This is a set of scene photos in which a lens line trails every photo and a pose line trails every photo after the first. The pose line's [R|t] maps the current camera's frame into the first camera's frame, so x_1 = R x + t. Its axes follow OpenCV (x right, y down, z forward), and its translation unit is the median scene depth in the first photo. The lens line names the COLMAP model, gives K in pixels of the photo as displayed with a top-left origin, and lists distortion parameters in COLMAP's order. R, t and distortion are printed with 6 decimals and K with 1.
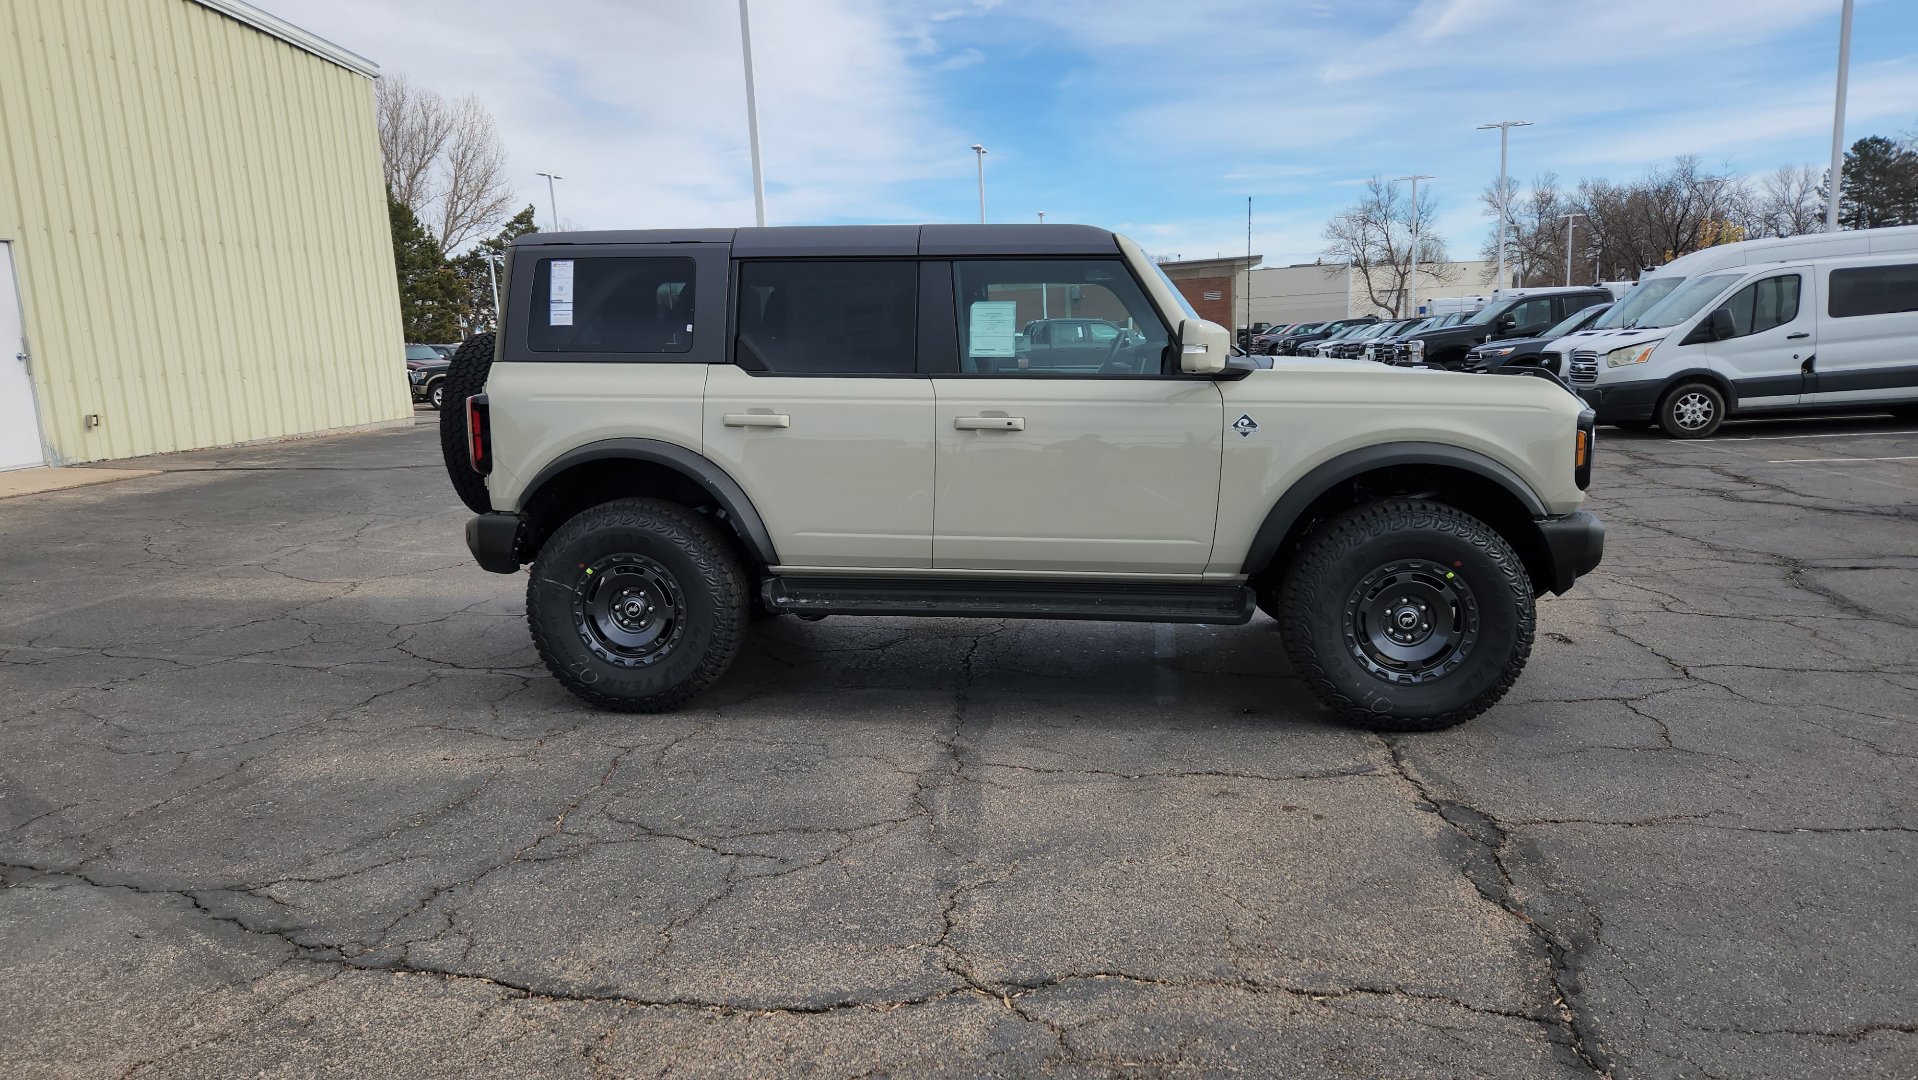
lens RADIAL K [[1299.0, 0, 924.5], [0, 1299.0, 542.4], [0, 0, 1]] dist [0.077717, -0.064146]
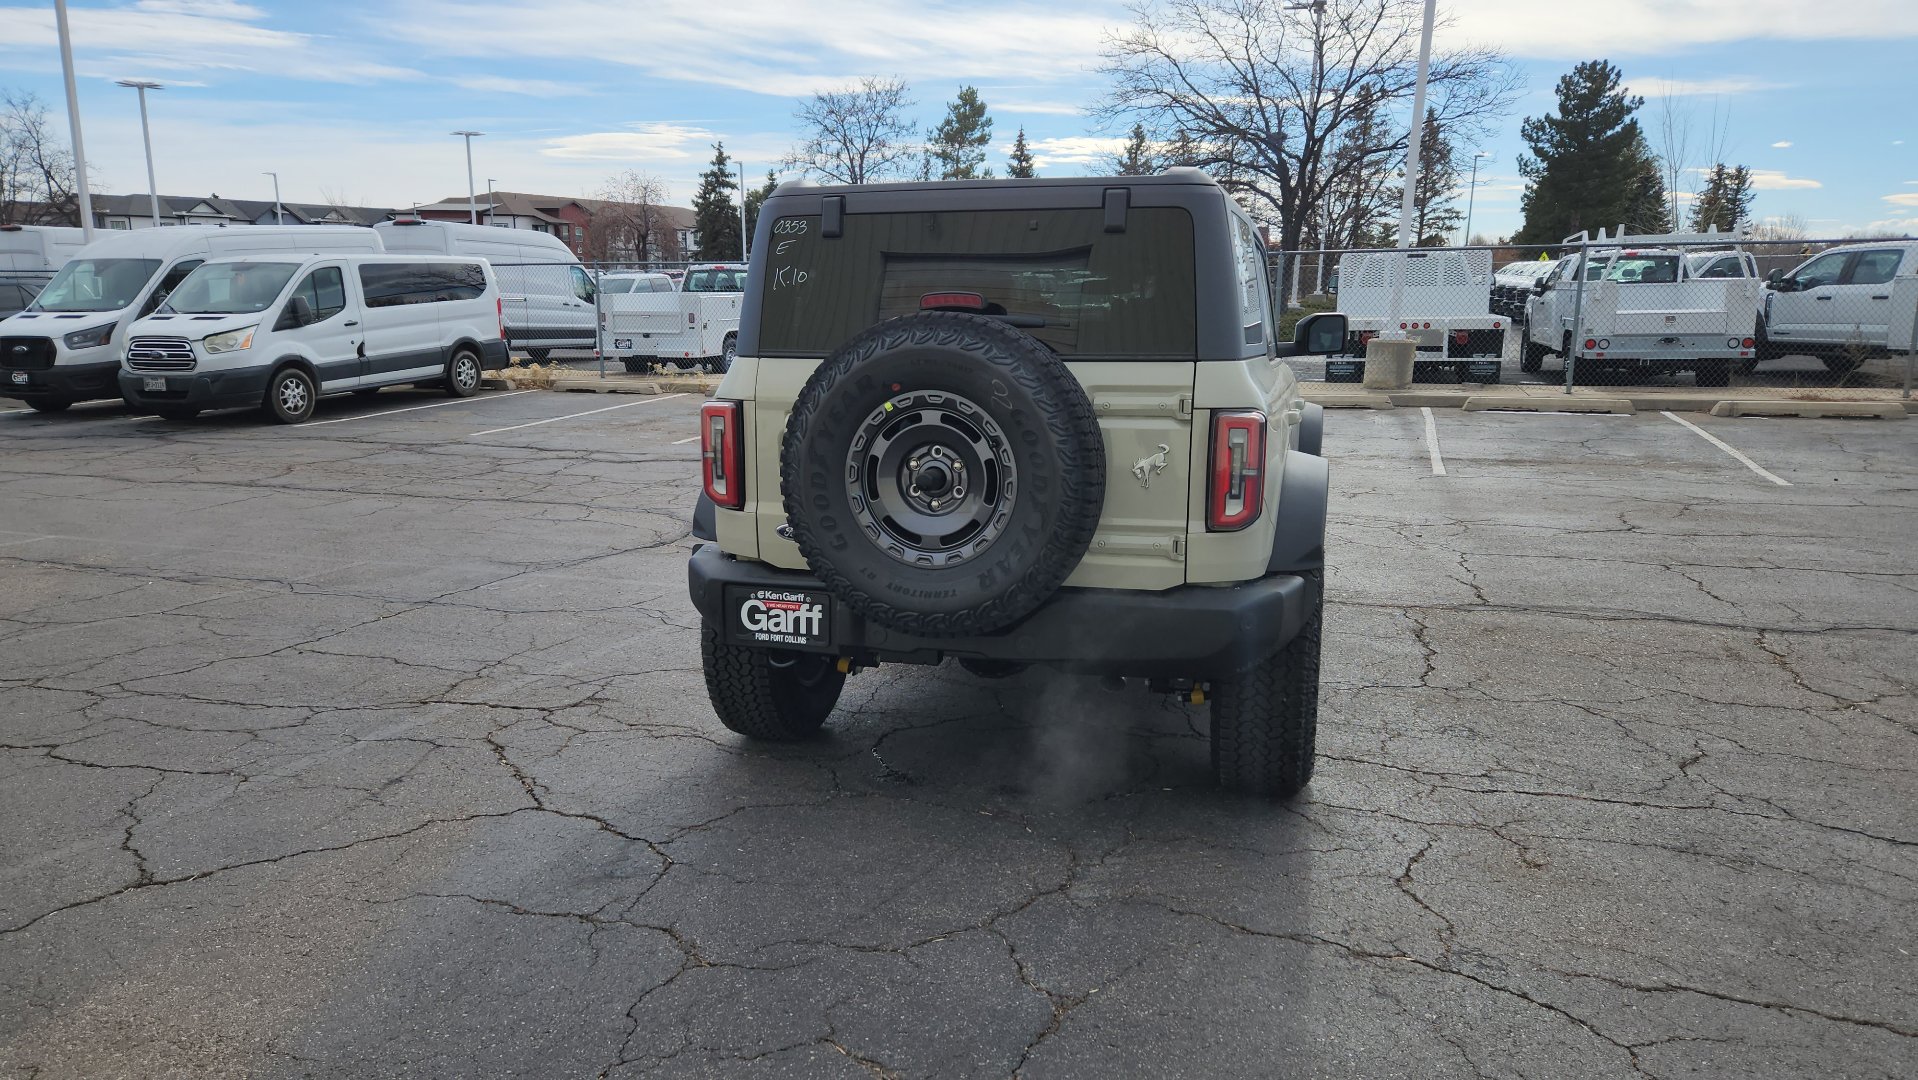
lens RADIAL K [[1293.7, 0, 936.2], [0, 1293.7, 535.0], [0, 0, 1]] dist [0.080491, -0.066736]
pose [[0.144179, -0.151791, 0.977840, -1.029399], [0.145943, 0.980621, 0.130704, -0.160095], [-0.978730, 0.123864, 0.163538, 1.075959]]
